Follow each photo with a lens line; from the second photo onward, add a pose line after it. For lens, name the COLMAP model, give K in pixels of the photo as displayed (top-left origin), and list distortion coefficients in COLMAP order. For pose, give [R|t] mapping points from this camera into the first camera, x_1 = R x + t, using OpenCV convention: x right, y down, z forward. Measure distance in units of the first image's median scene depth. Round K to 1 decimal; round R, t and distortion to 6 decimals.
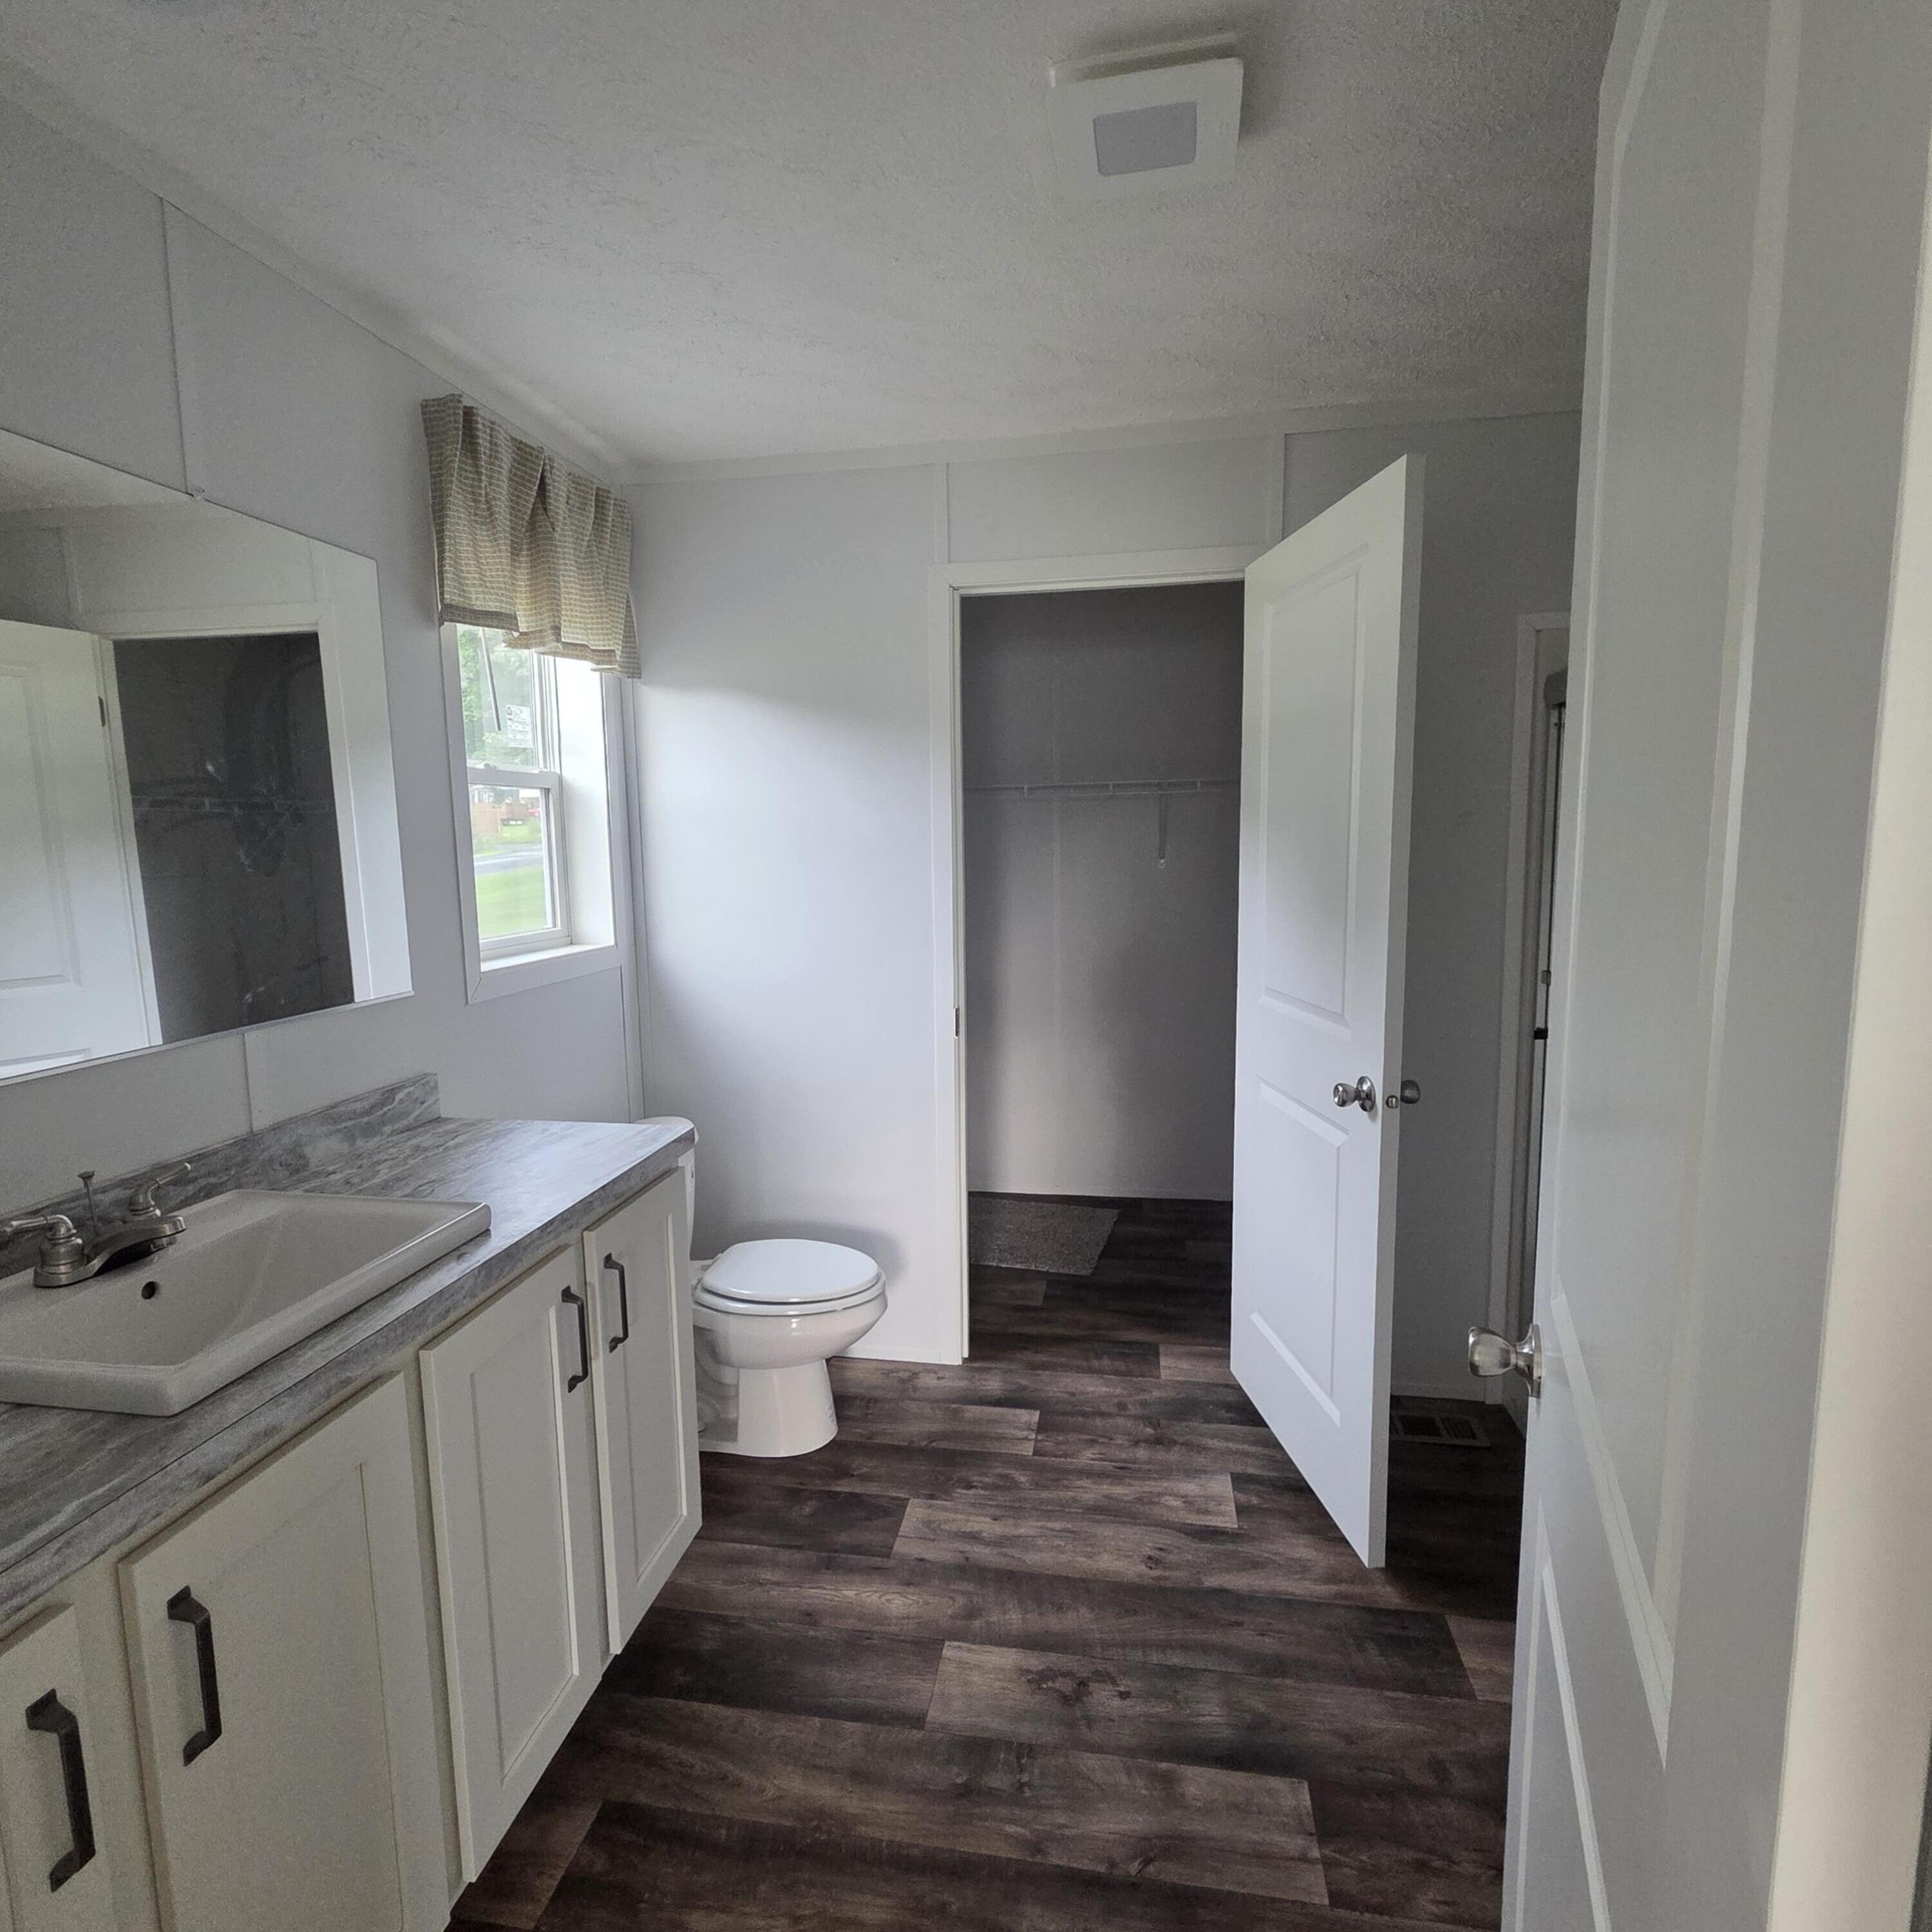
lens RADIAL K [[1057.9, 0, 963.6], [0, 1057.9, 965.7], [0, 0, 1]] dist [0.006666, -0.002201]
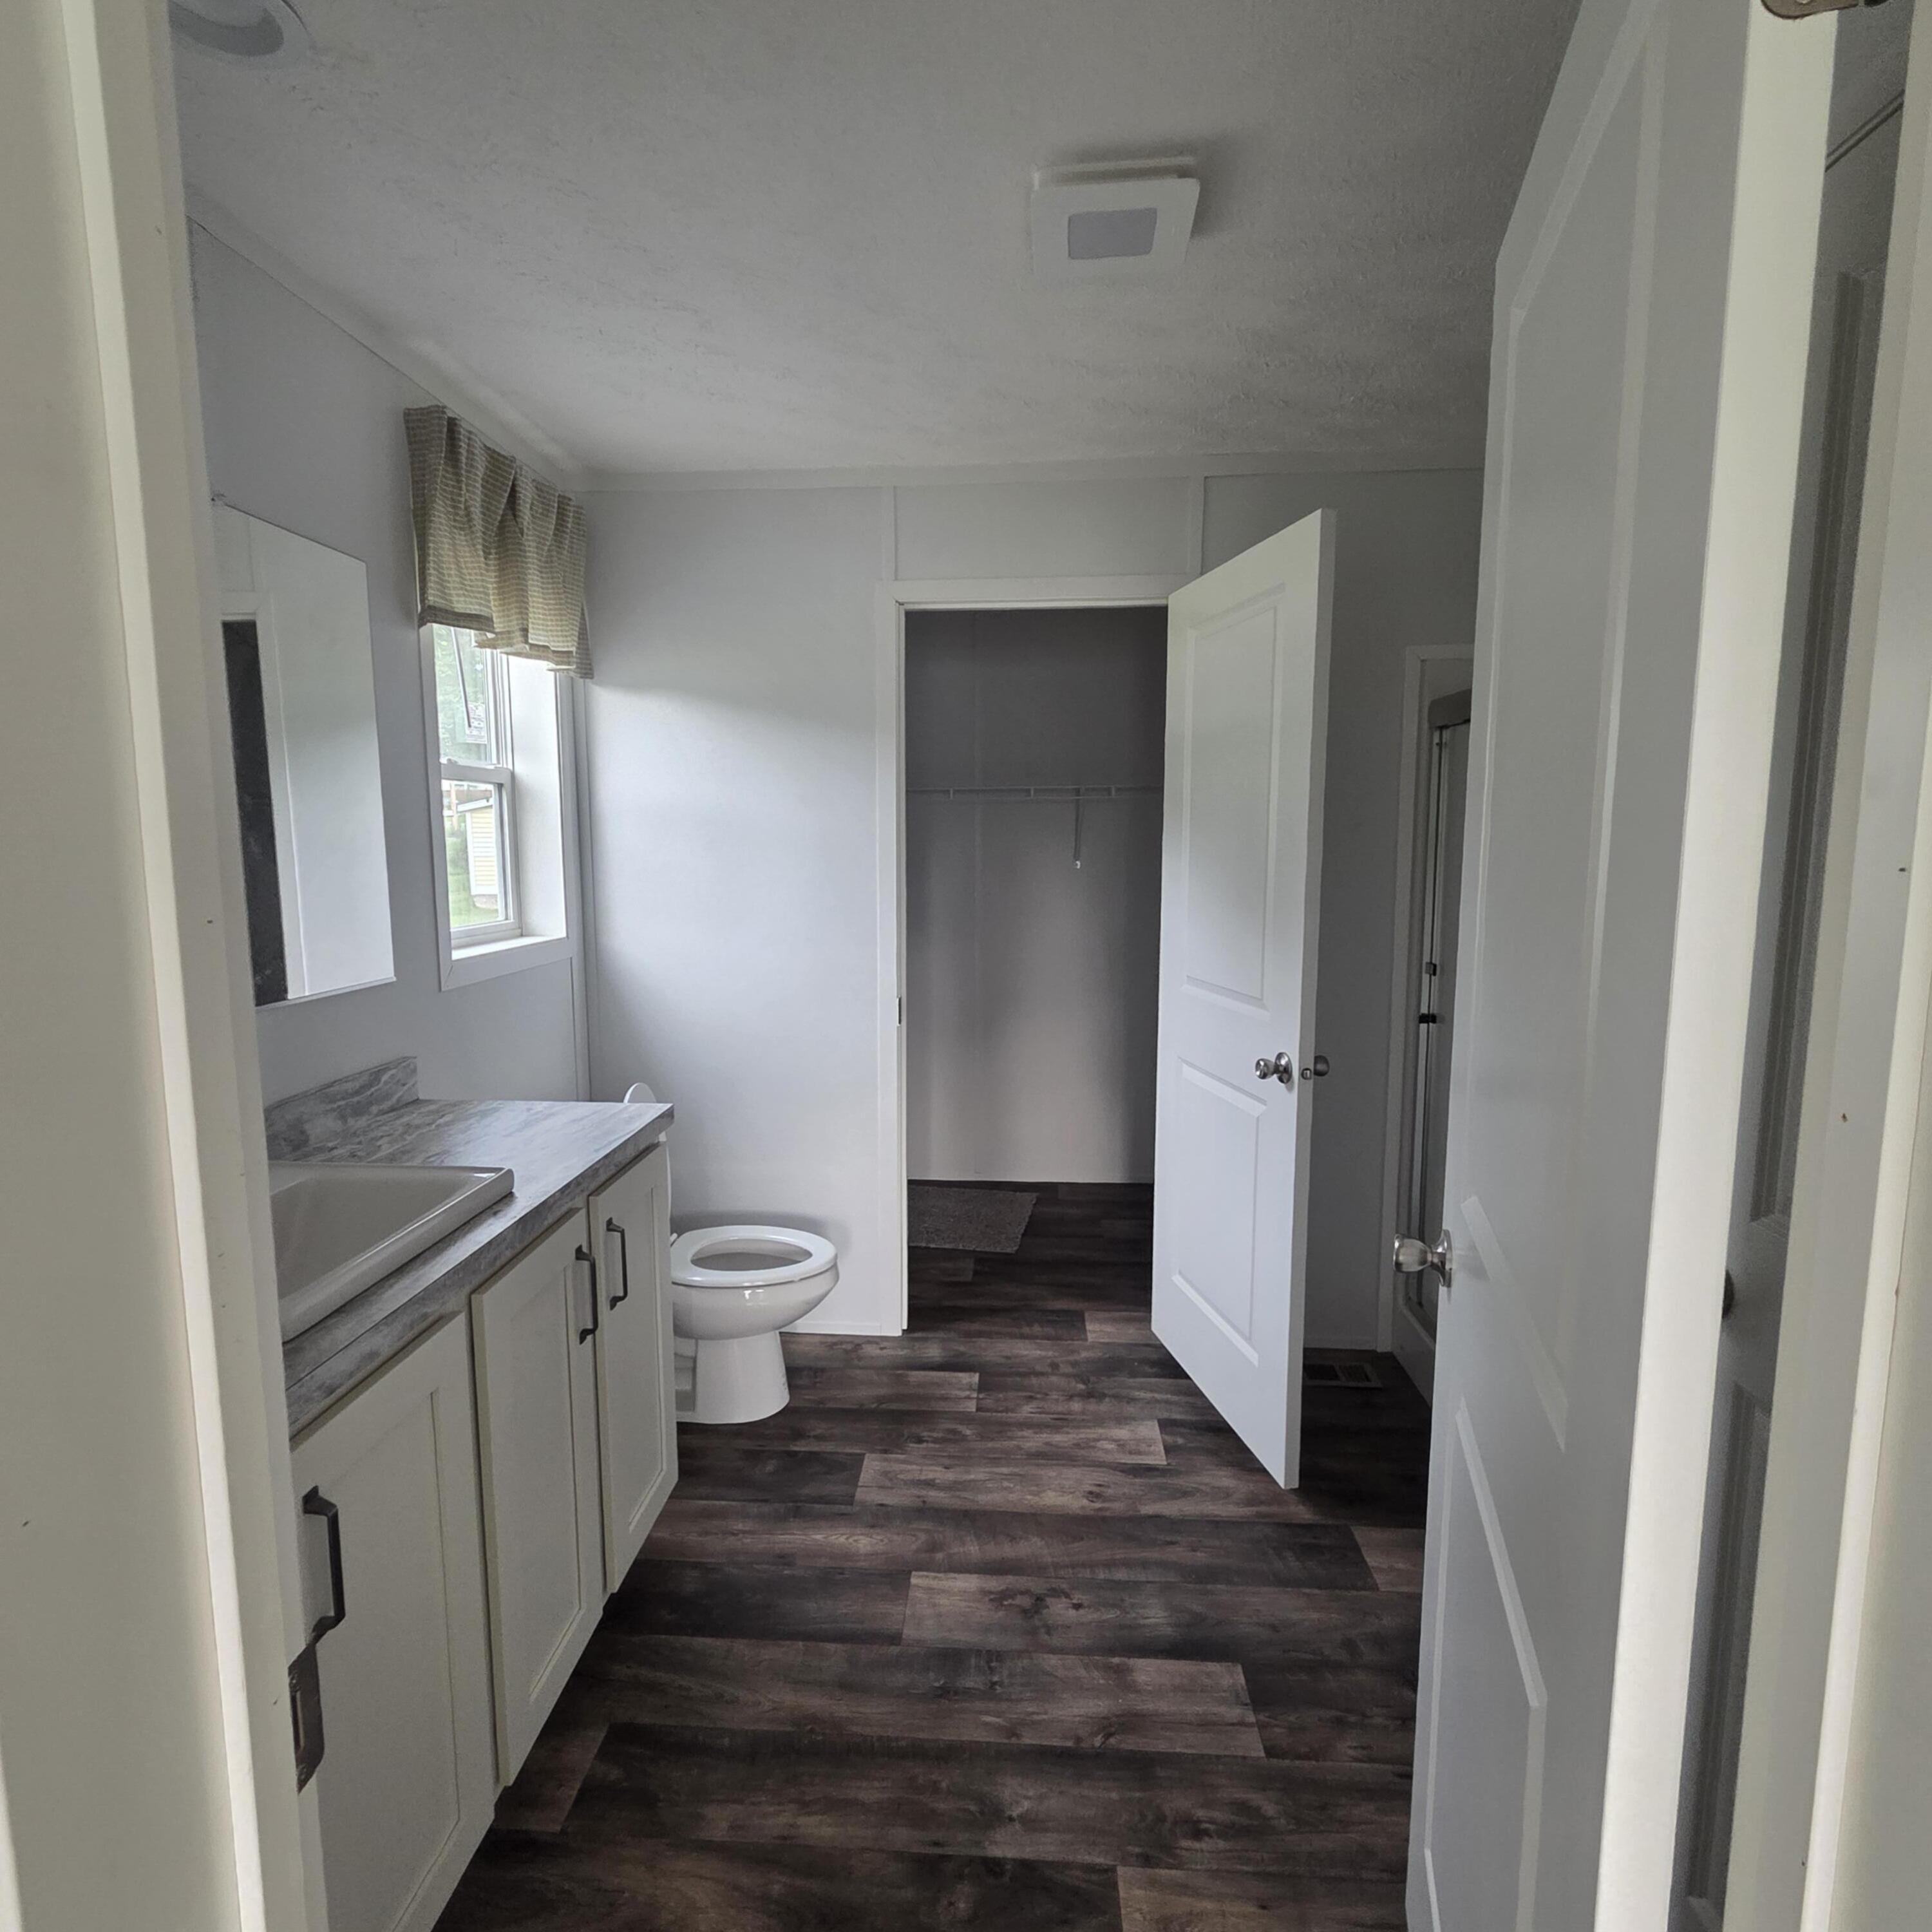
lens RADIAL K [[1065.2, 0, 955.0], [0, 1065.2, 963.7], [0, 0, 1]] dist [0.008756, -0.010064]
pose [[0.995055, 0.001600, 0.099318, -0.076298], [-0.001100, 0.999986, -0.005091, 0.015288], [-0.099324, 0.004957, 0.995043, -0.091502]]
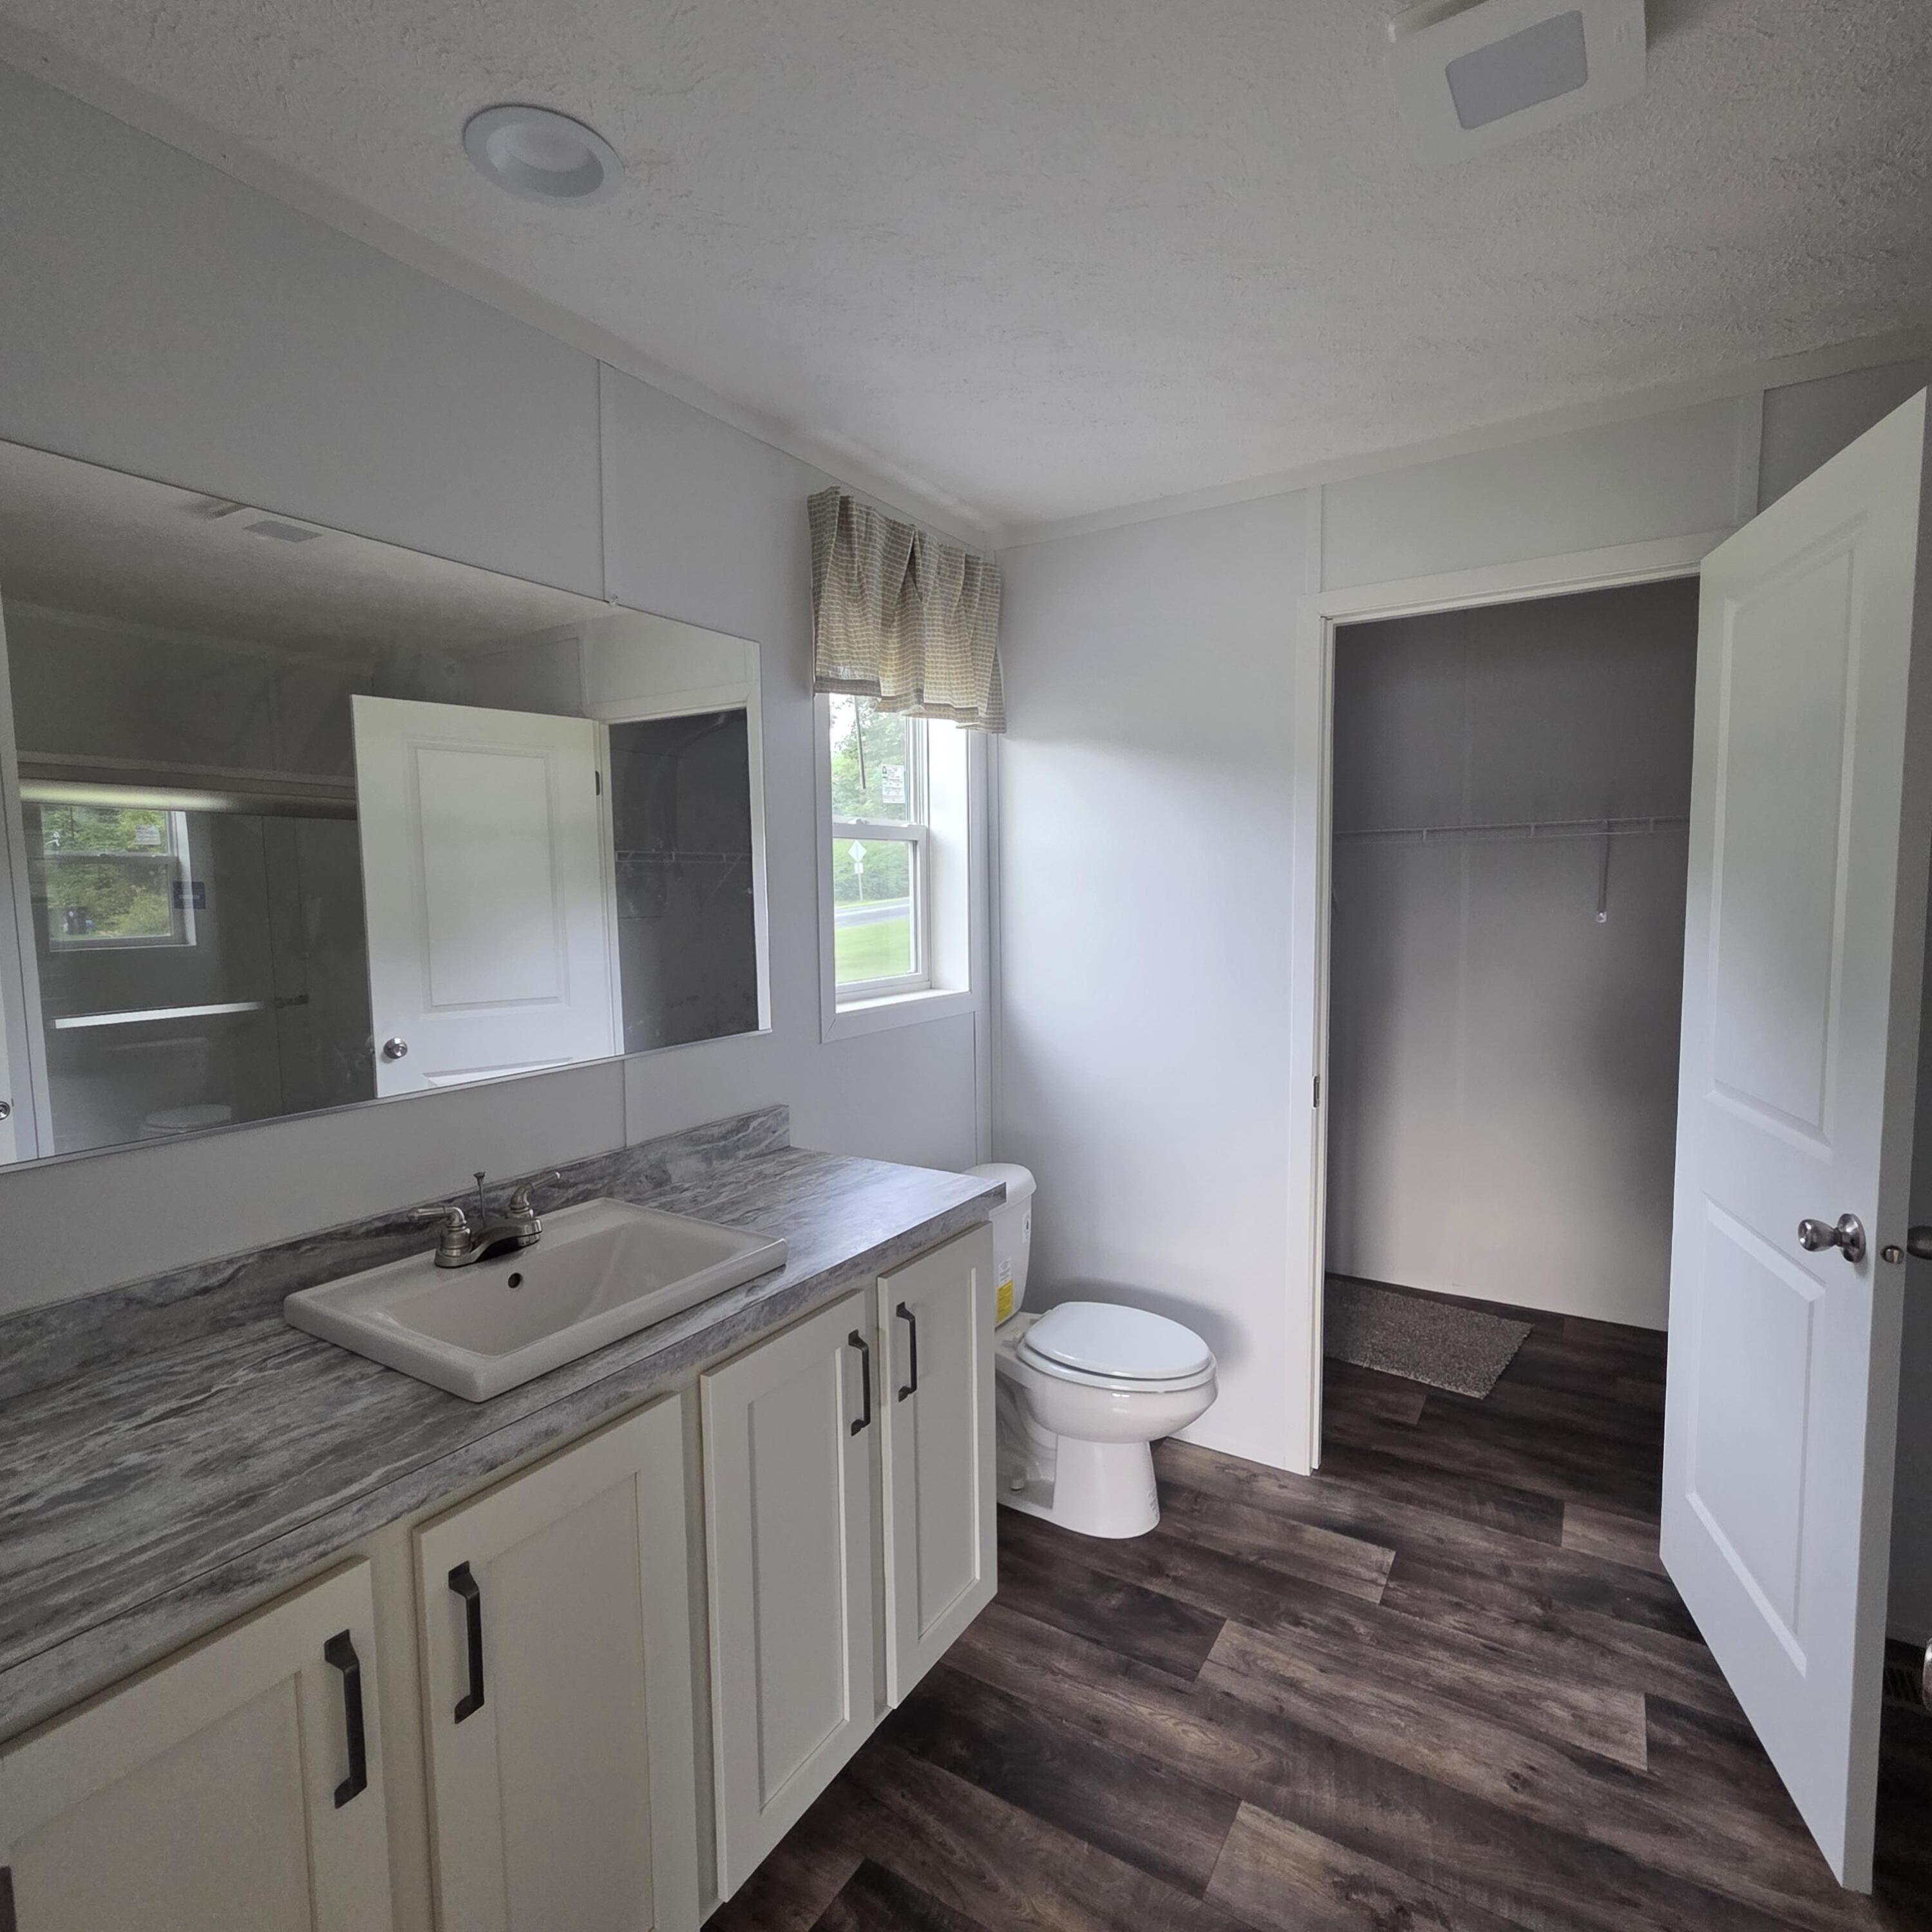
lens RADIAL K [[1057.9, 0, 963.6], [0, 1057.9, 965.7], [0, 0, 1]] dist [0.006666, -0.002201]
pose [[0.924909, 0.032180, -0.378823, 0.073946], [-0.047241, 0.998417, -0.030528, -0.016681], [0.377241, 0.046131, 0.924965, 0.059201]]
